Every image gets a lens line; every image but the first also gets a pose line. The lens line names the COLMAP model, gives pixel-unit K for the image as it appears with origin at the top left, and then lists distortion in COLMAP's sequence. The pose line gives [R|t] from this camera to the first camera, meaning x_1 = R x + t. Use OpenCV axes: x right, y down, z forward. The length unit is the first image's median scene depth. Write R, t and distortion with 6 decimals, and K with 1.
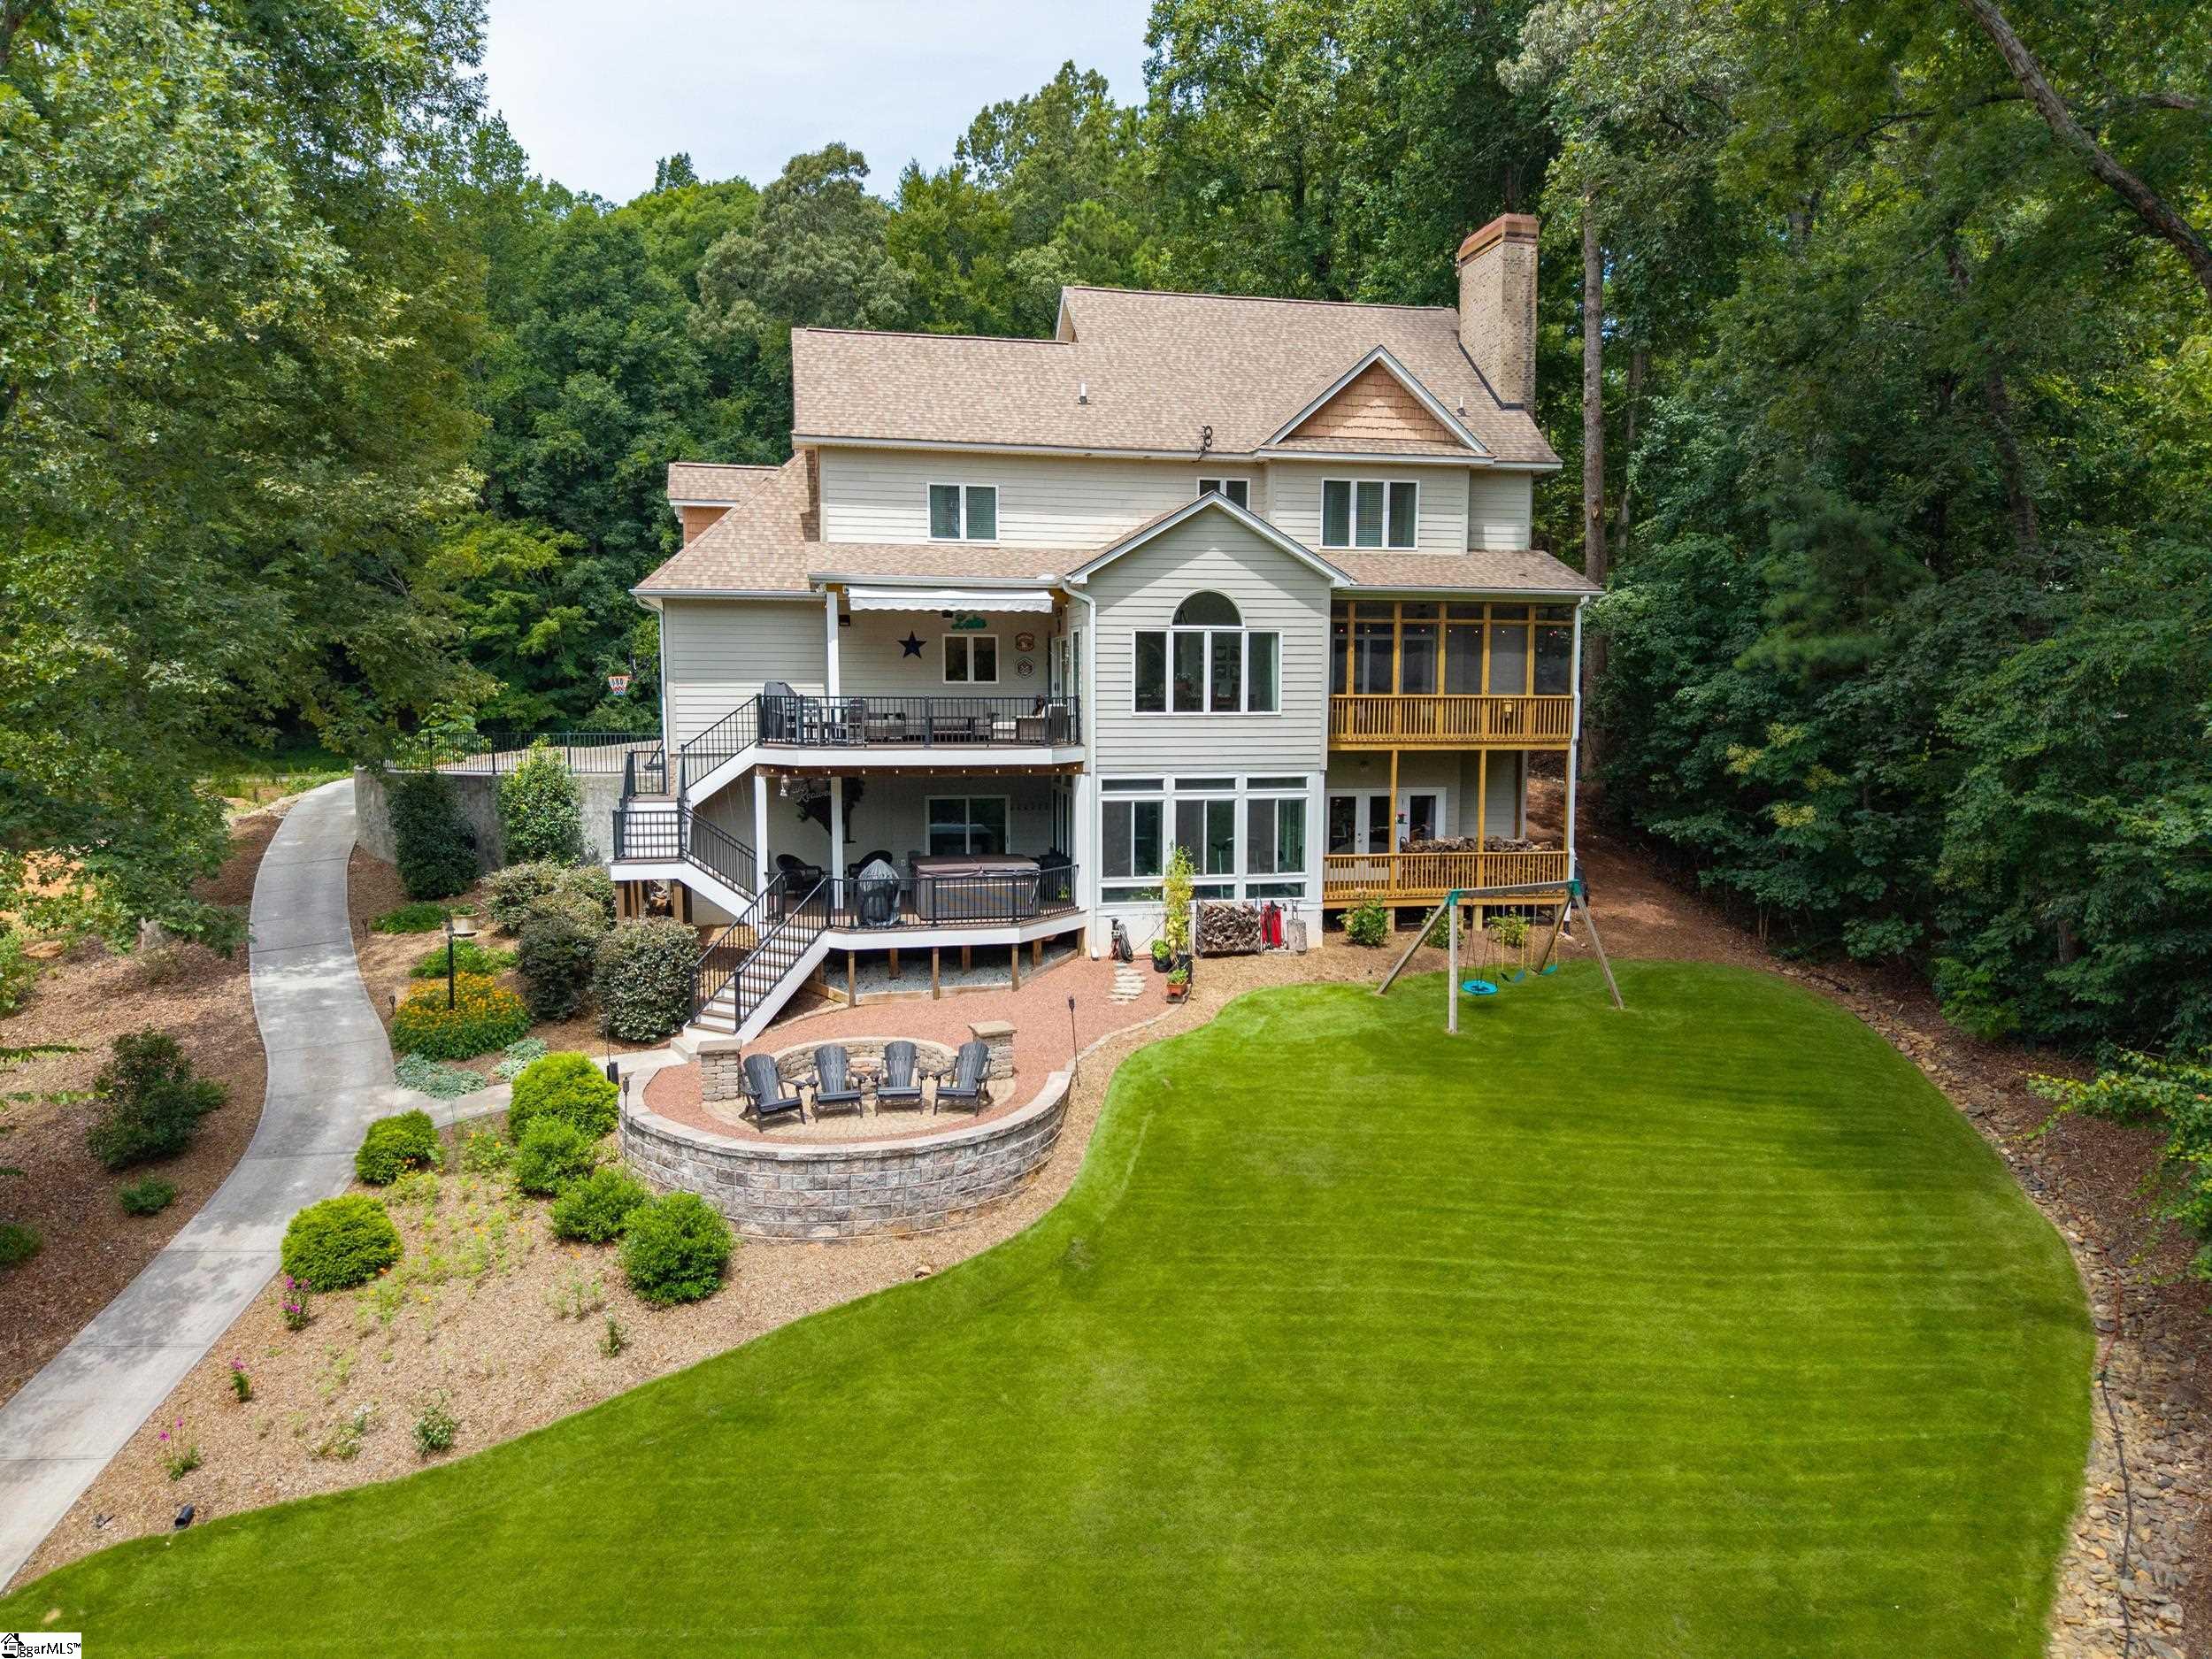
lens RADIAL K [[1398.1, 0, 1106.0], [0, 1398.1, 829.5], [0, 0, 1]] dist [0.005430, 0.000063]
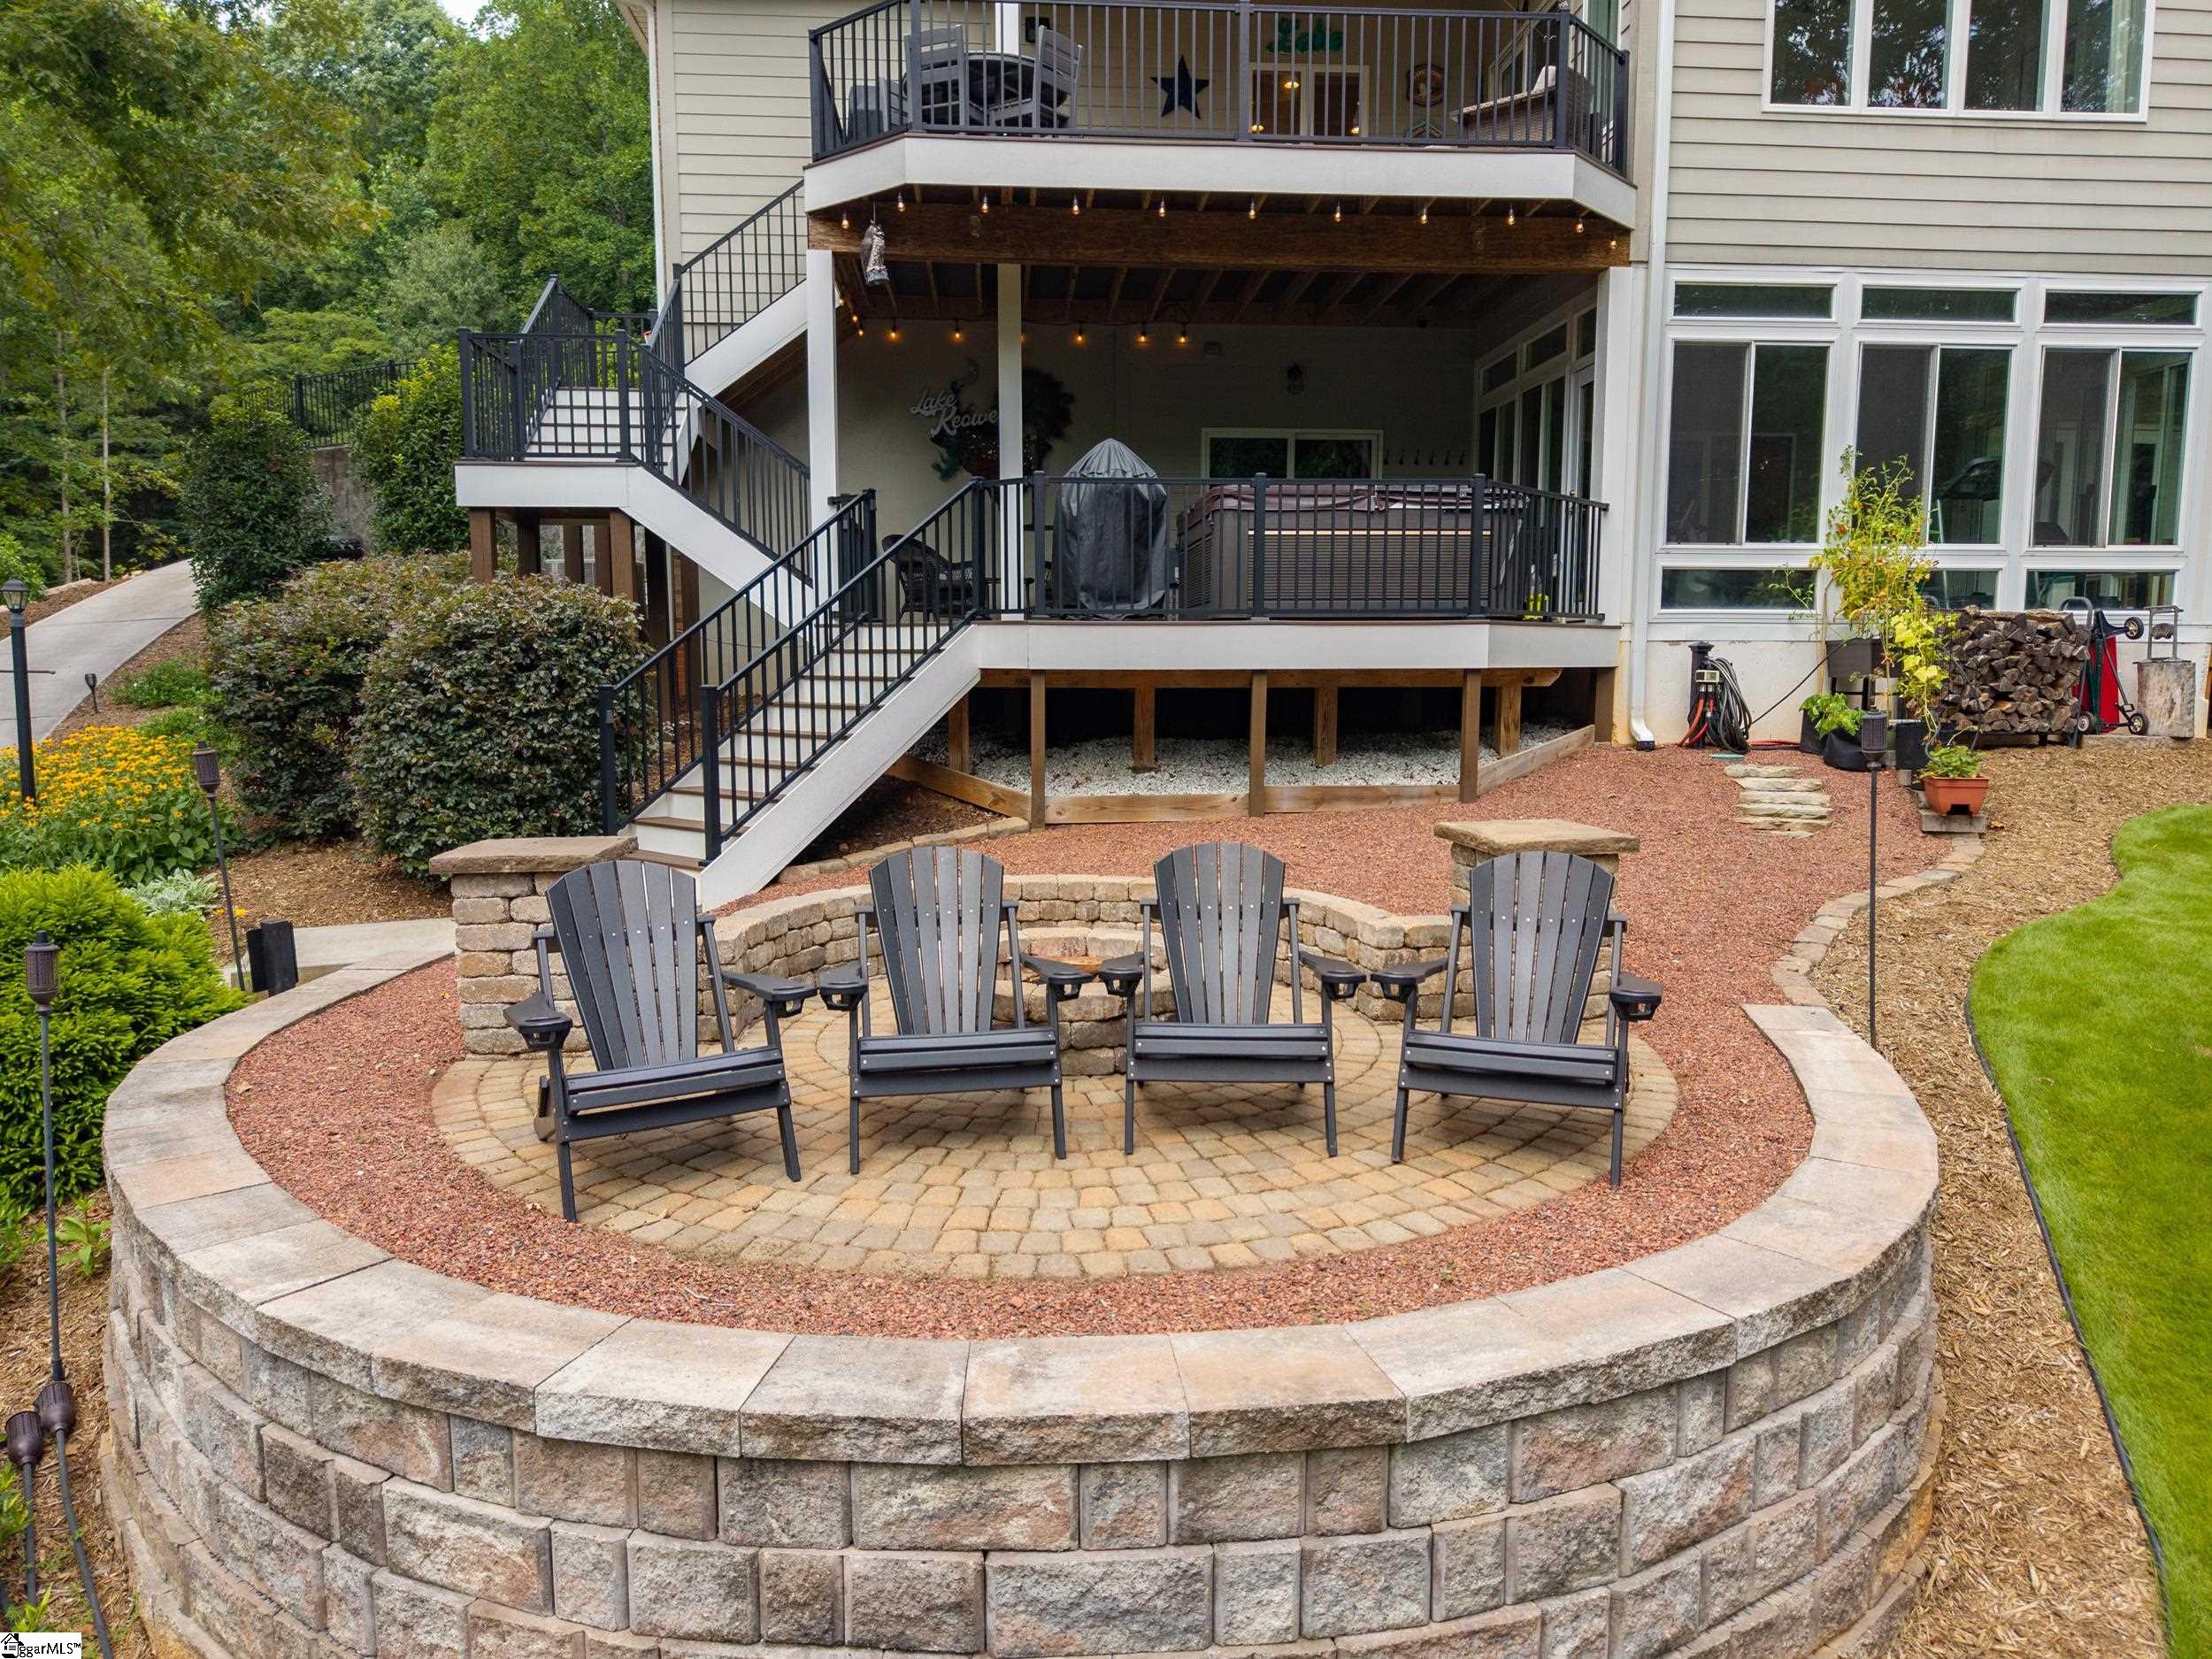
lens RADIAL K [[1398.1, 0, 1106.0], [0, 1398.1, 829.5], [0, 0, 1]] dist [0.005430, 0.000063]
pose [[0.990095, 0.017495, -0.139302, -0.108580], [-0.015554, 0.999766, 0.015011, 0.119141], [0.139532, -0.012696, 0.990136, 0.616844]]
